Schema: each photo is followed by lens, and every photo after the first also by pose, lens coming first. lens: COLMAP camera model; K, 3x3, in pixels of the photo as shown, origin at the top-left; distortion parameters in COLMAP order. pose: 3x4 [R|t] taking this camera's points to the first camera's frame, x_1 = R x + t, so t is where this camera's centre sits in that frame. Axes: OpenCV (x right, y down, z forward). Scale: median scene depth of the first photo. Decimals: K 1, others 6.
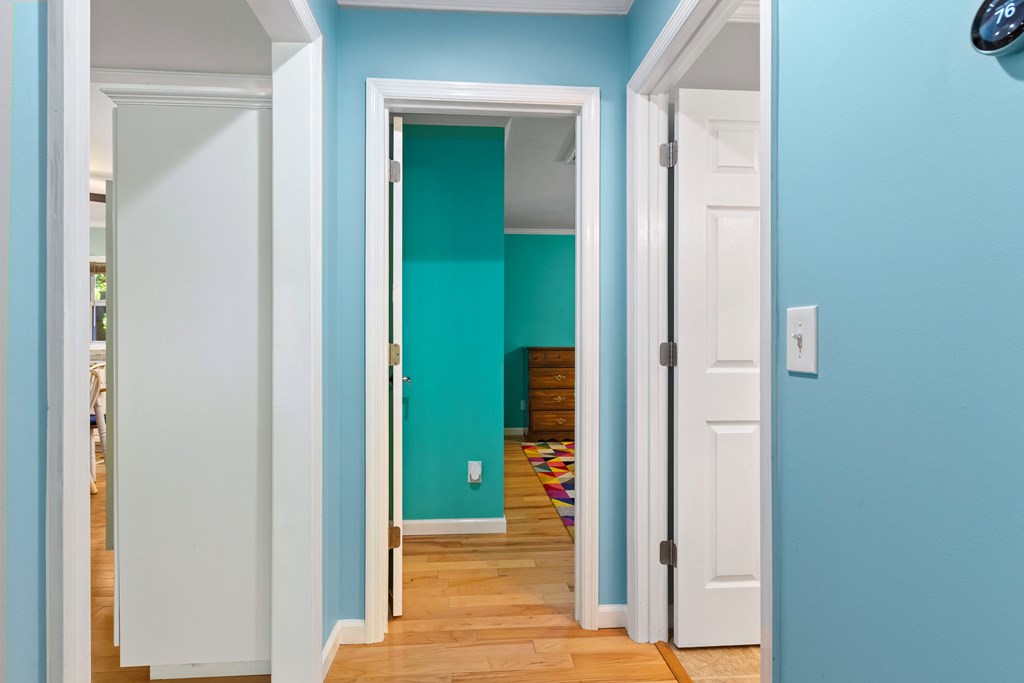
lens RADIAL K [[474.7, 0, 502.5], [0, 474.7, 339.3], [0, 0, 1]] dist [0.004965, 0.000730]
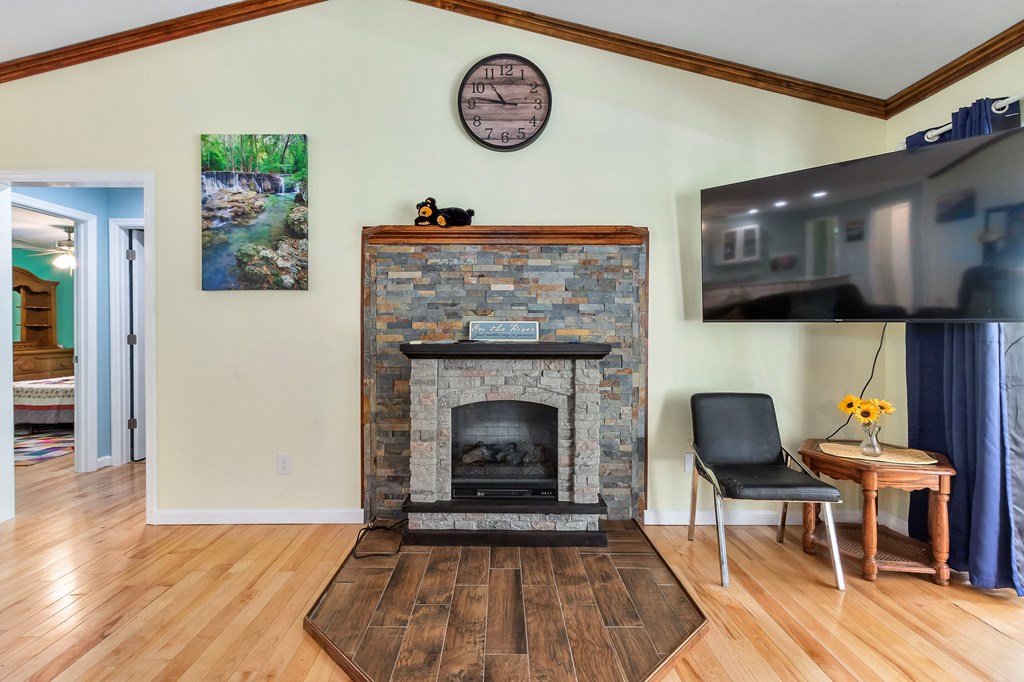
lens RADIAL K [[474.7, 0, 502.5], [0, 474.7, 338.8], [0, 0, 1]] dist [0.004965, 0.000730]
pose [[0.068031, -0.016977, 0.997539, -0.633754], [-0.005916, 0.999831, 0.017420, -0.008559], [-0.997666, -0.007087, 0.067919, -0.337219]]
